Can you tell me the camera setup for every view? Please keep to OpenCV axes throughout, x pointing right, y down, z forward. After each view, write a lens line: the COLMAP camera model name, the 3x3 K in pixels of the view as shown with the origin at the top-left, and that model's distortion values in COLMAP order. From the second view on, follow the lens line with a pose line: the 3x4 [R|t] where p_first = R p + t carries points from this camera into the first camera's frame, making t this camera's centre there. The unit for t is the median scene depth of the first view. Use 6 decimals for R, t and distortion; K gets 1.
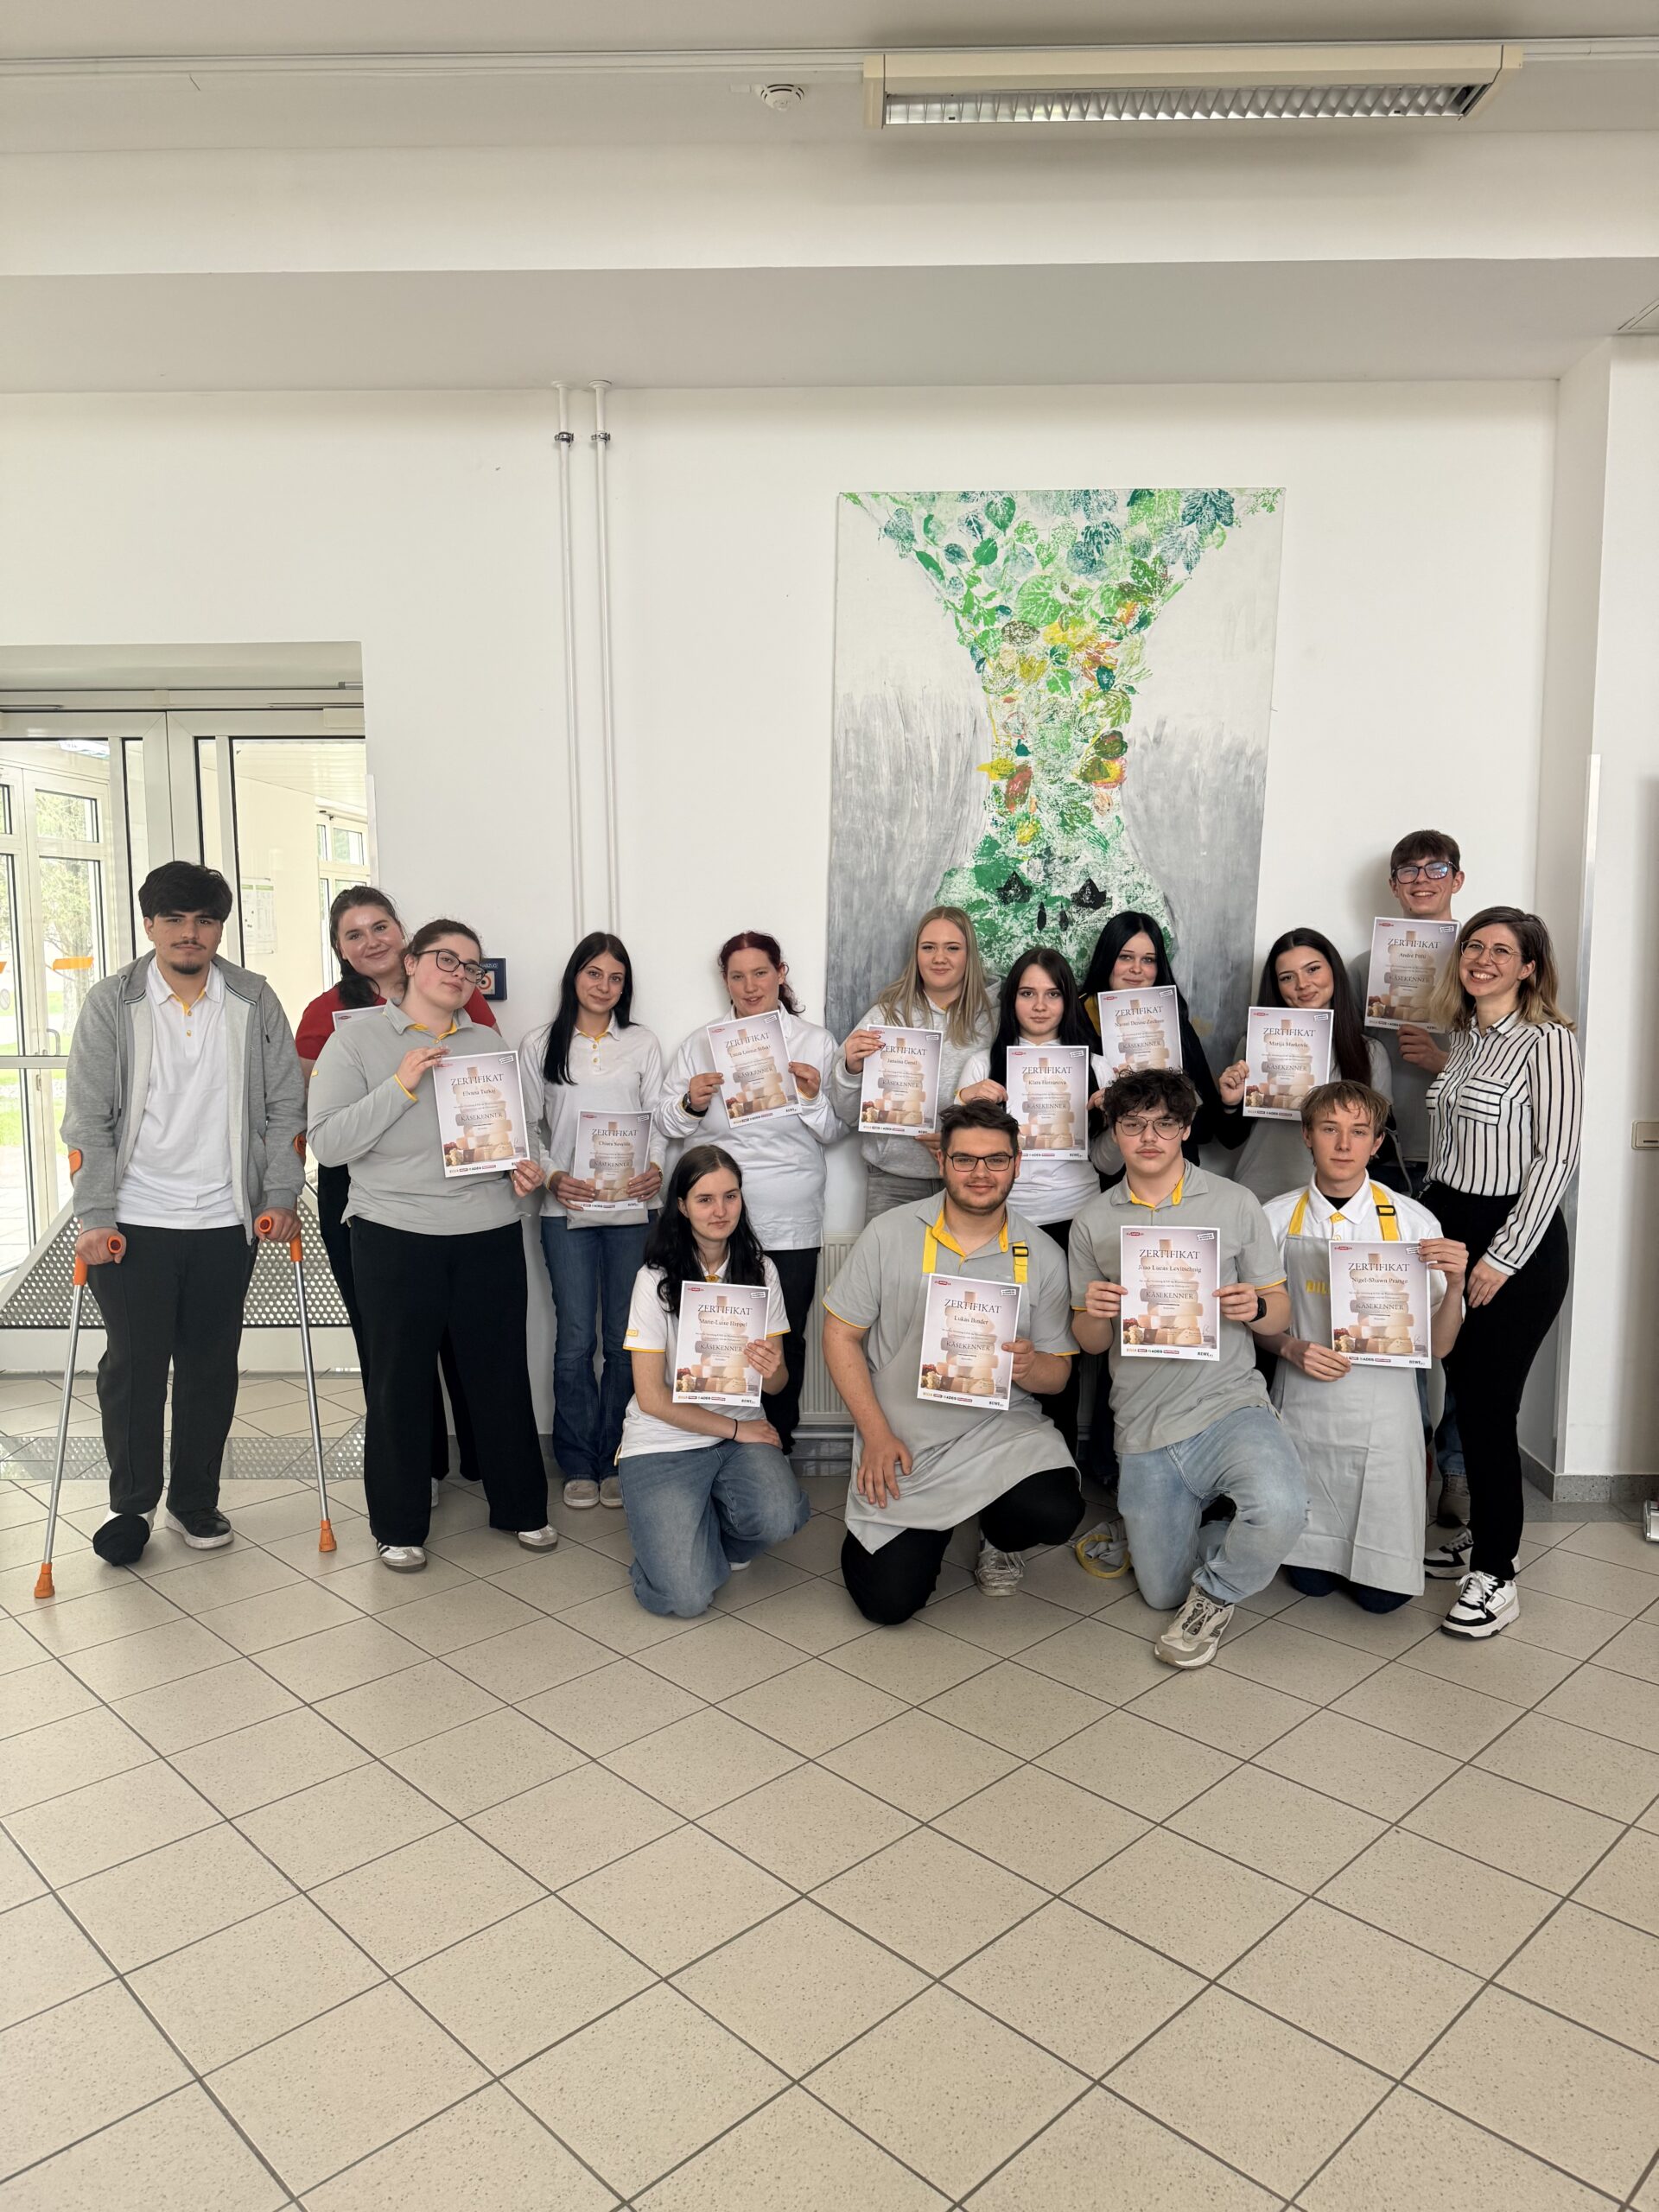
lens RADIAL K [[1556.2, 0, 839.6], [0, 1556.2, 1142.6], [0, 0, 1]] dist [0.067496, -0.055467]
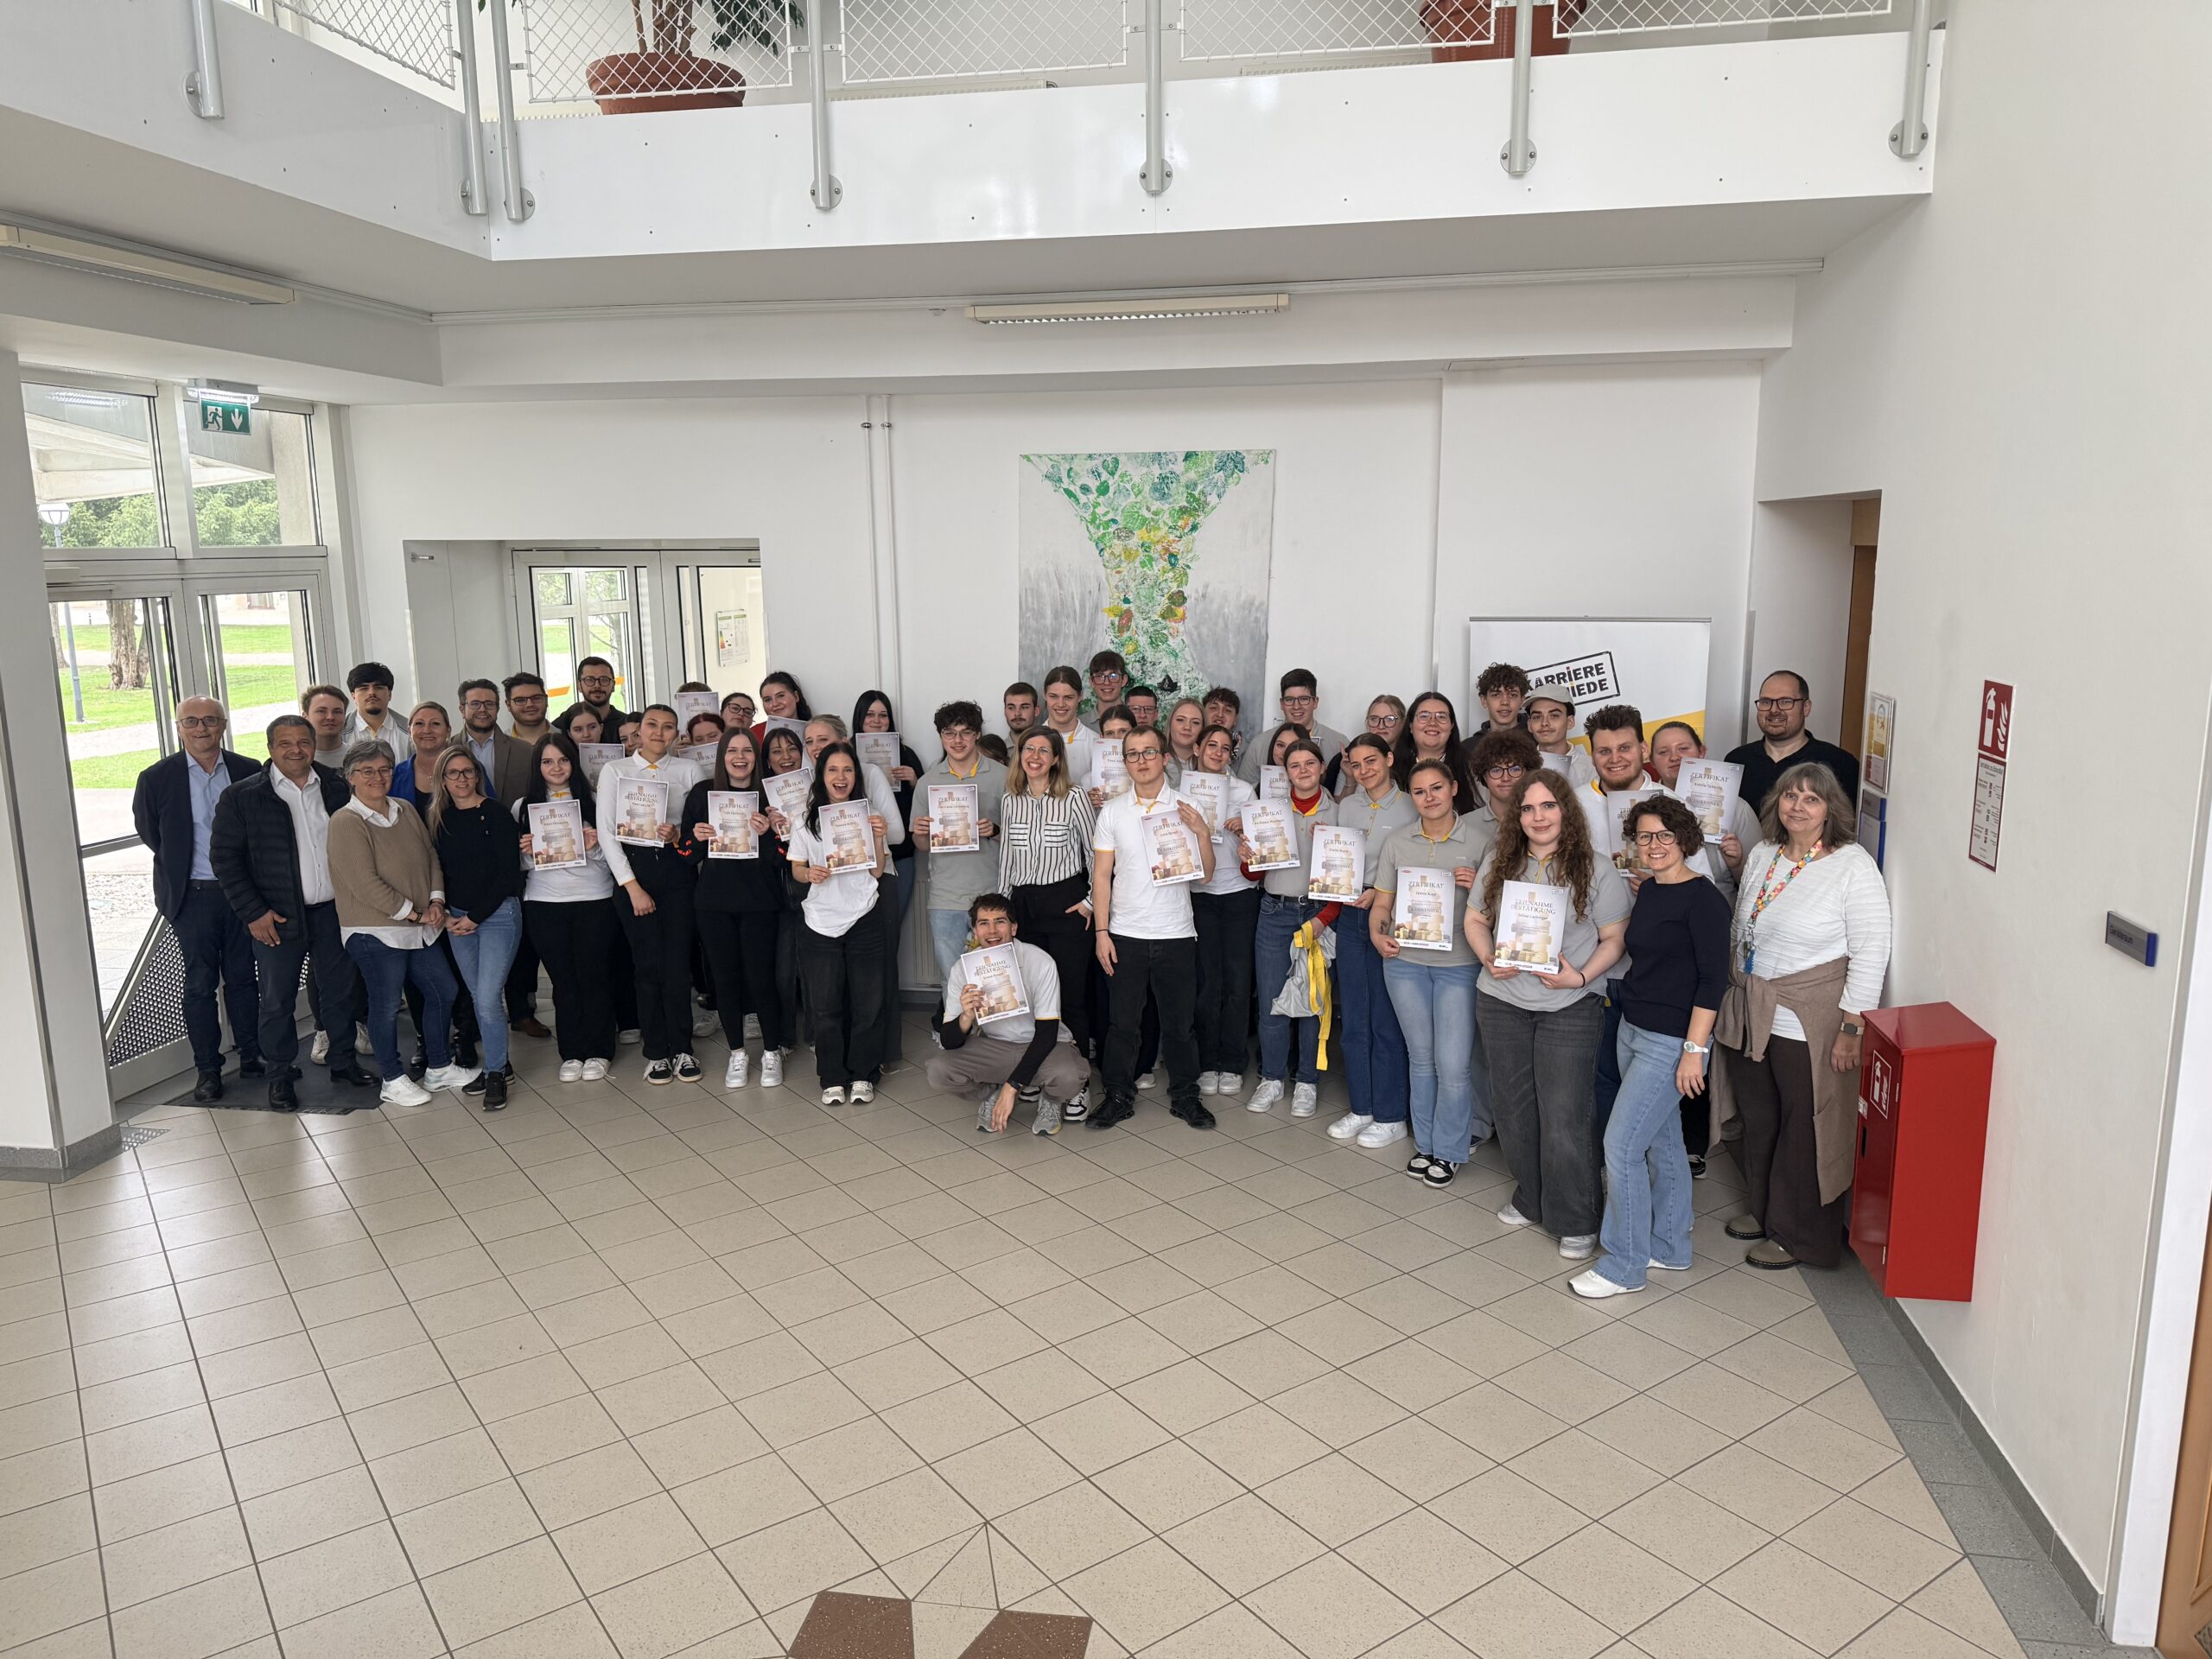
lens RADIAL K [[1556.2, 0, 1092.4], [0, 1556.2, 887.8], [0, 0, 1]] dist [0.067496, -0.055467]
pose [[0.988946, 0.025453, -0.146076, 0.345464], [-0.013132, 0.996320, 0.084695, -0.082706], [0.147694, -0.081841, 0.985641, -0.740154]]
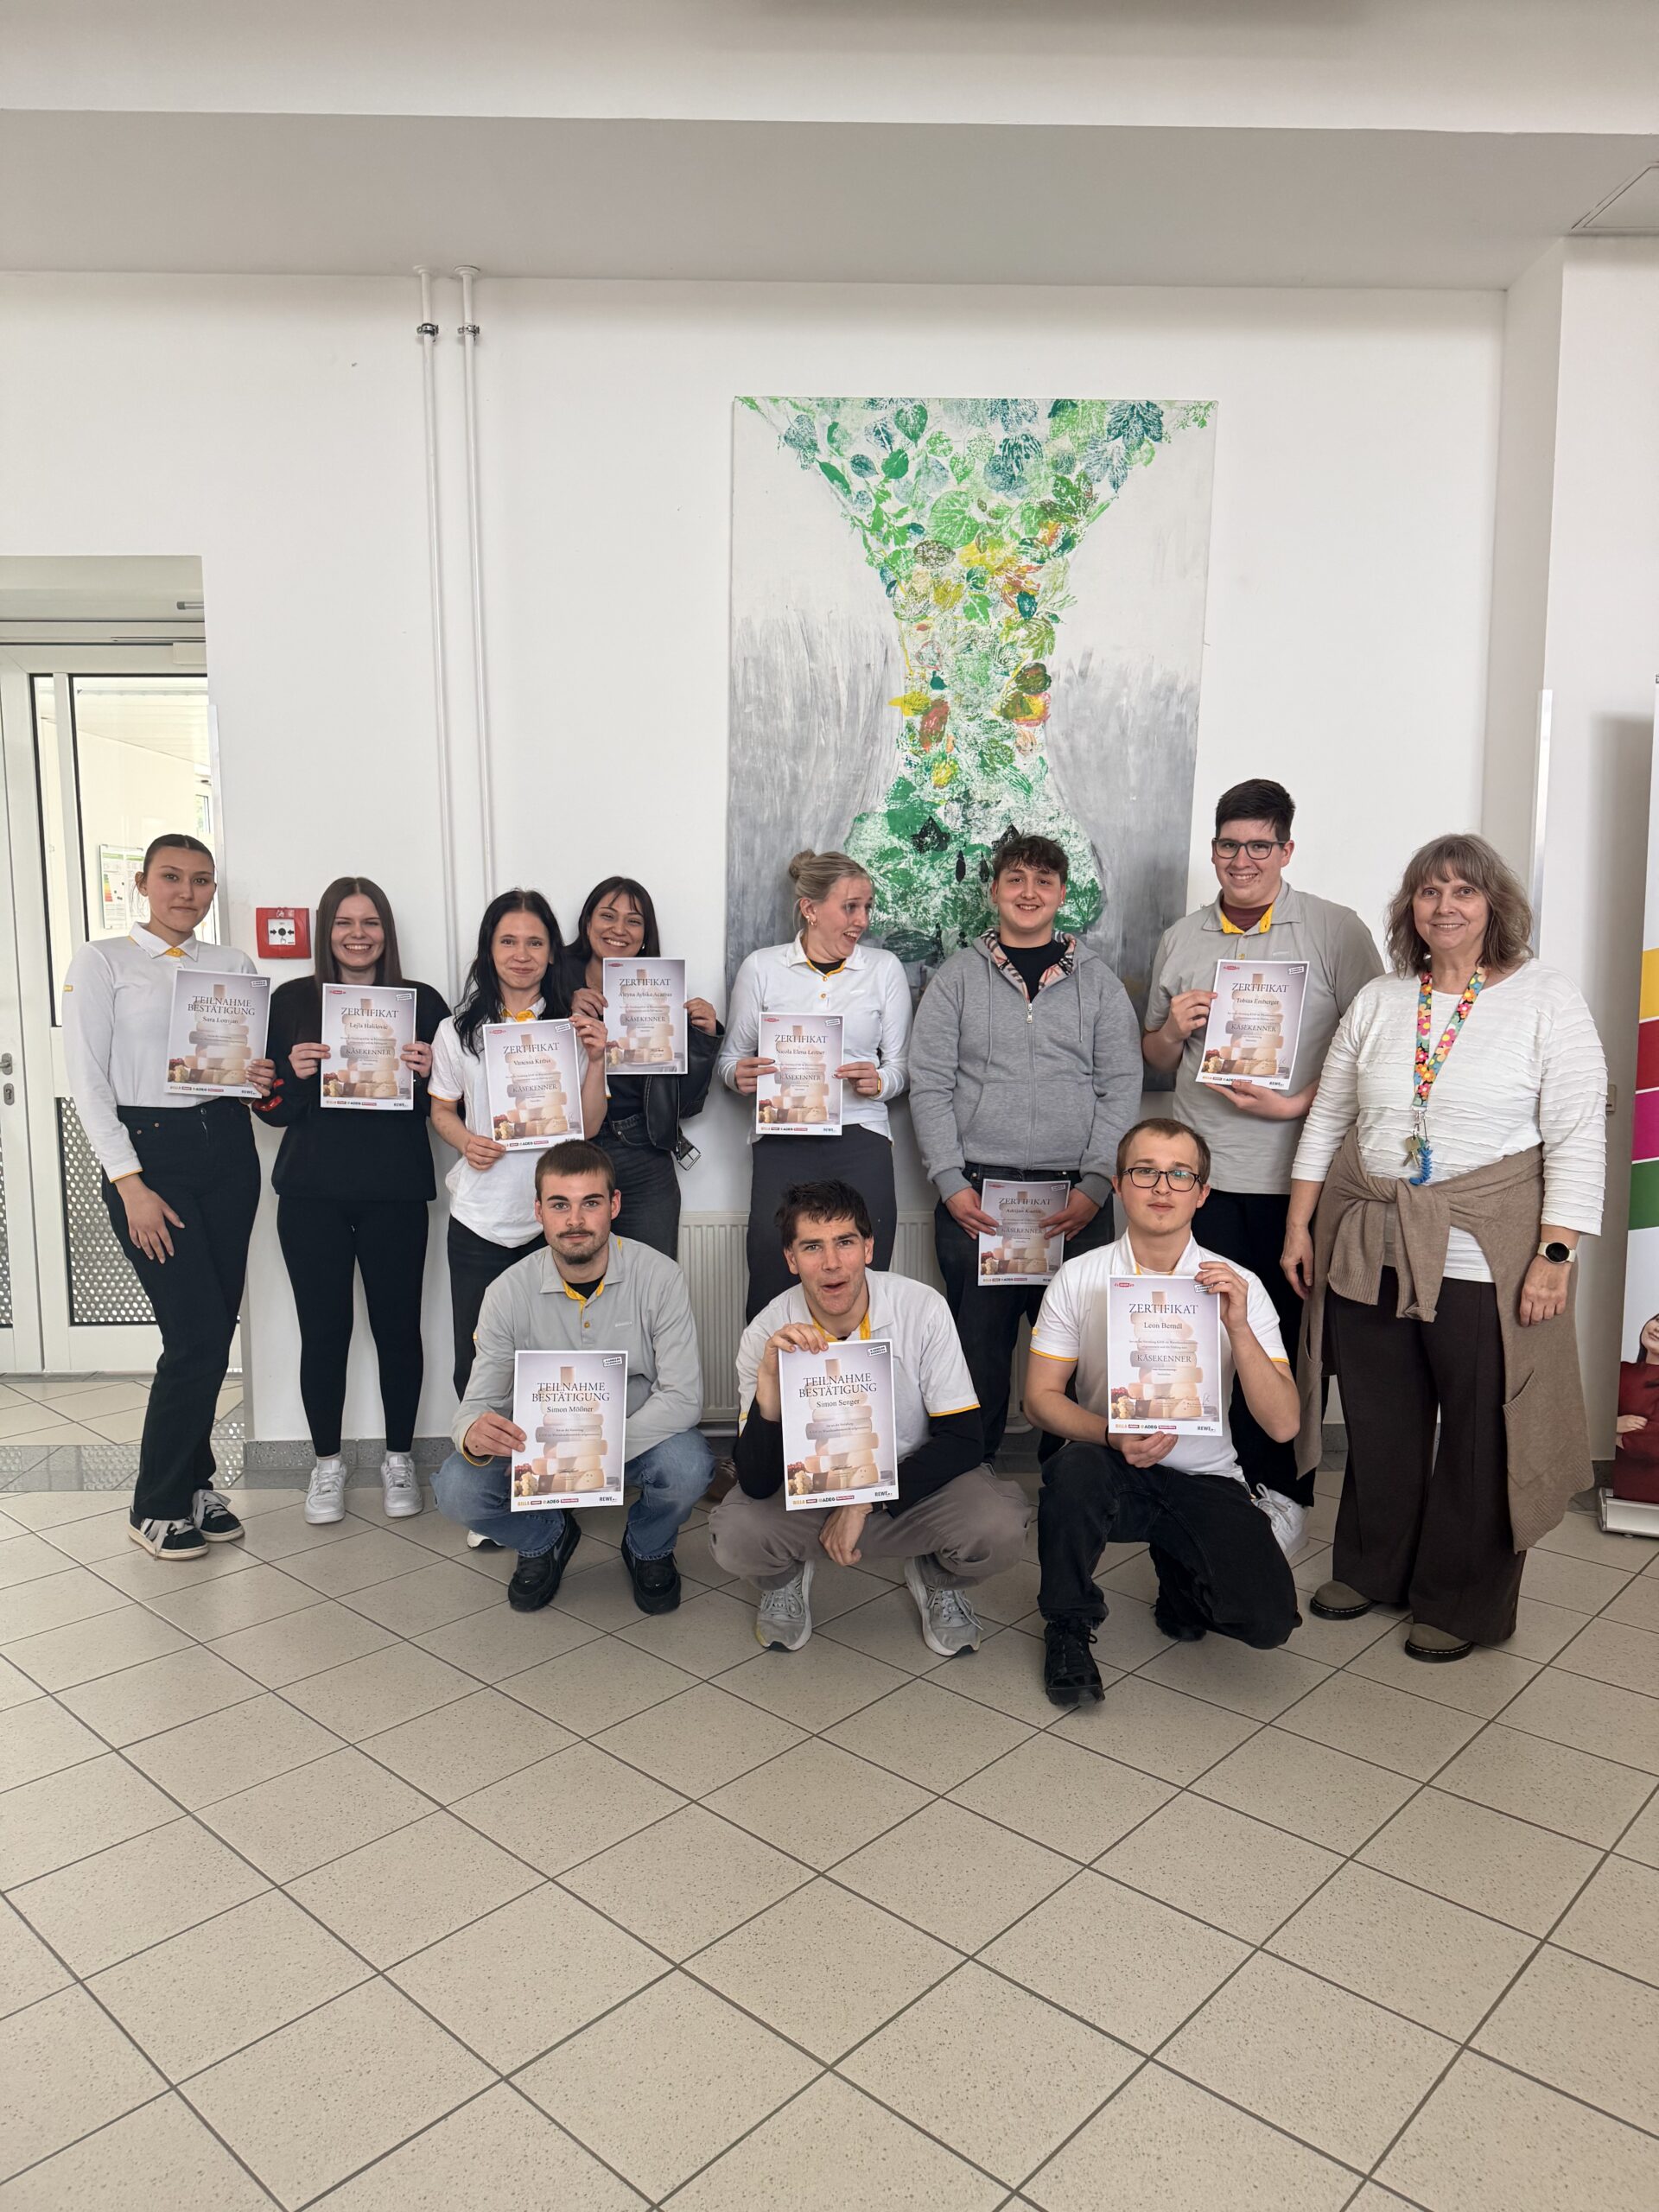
lens RADIAL K [[1556.2, 0, 847.7], [0, 1556.2, 1146.1], [0, 0, 1]] dist [0.067496, -0.055467]
pose [[0.998826, -0.005409, 0.048134, 0.018783], [0.005257, 0.999981, 0.003280, 0.017819], [-0.048151, -0.003023, 0.998835, 0.084714]]
